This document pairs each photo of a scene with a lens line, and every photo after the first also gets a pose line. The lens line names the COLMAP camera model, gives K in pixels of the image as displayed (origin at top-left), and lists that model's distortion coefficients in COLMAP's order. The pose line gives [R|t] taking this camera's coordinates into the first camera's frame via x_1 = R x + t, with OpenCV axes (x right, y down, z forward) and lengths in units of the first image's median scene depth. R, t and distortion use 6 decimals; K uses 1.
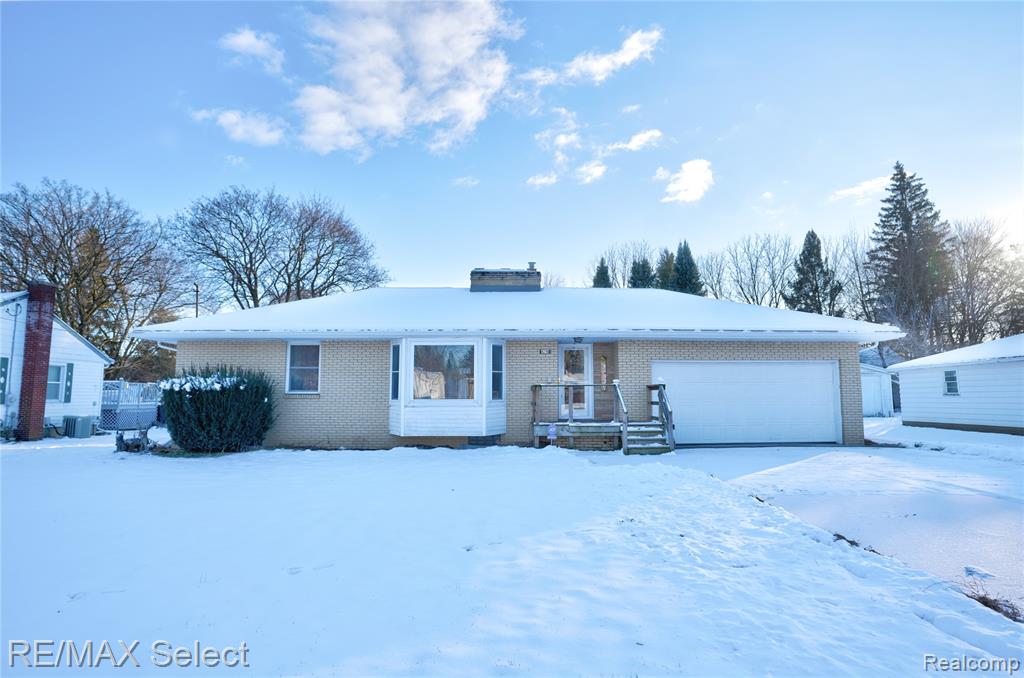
lens RADIAL K [[572.0, 0, 512.3], [0, 572.0, 333.9], [0, 0, 1]] dist [-0.013311, -0.000176]
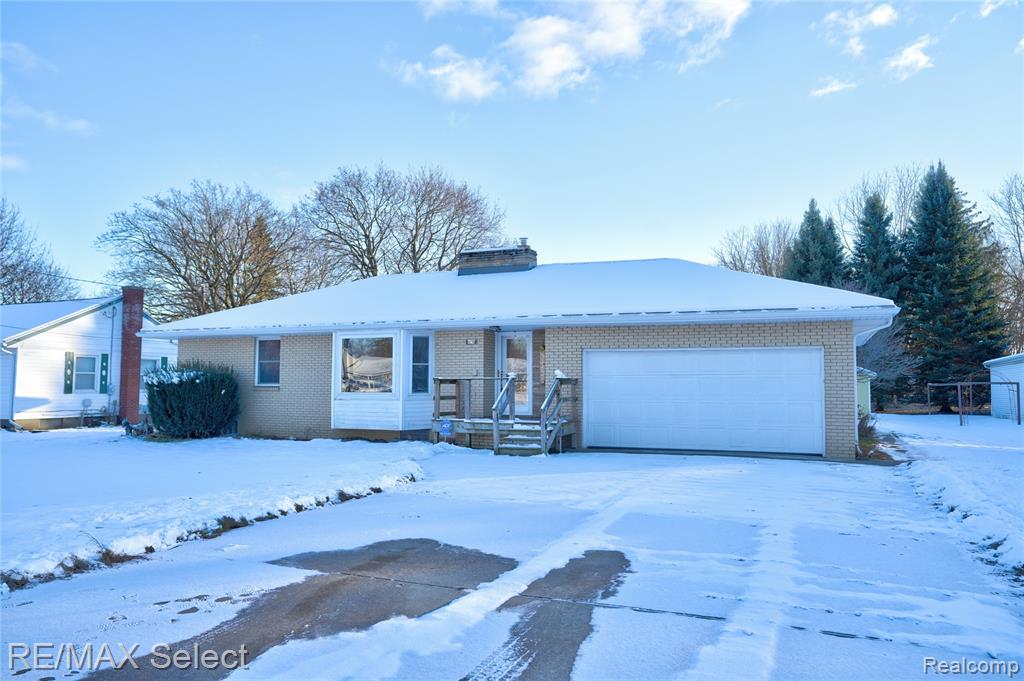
lens RADIAL K [[705.8, 0, 513.3], [0, 705.8, 339.8], [0, 0, 1]] dist [0.037966, 0.027317]
pose [[0.918186, -0.020098, -0.395639, 0.568762], [0.038843, 0.998467, 0.039424, -0.014900], [0.394240, -0.051566, 0.917559, -0.021968]]
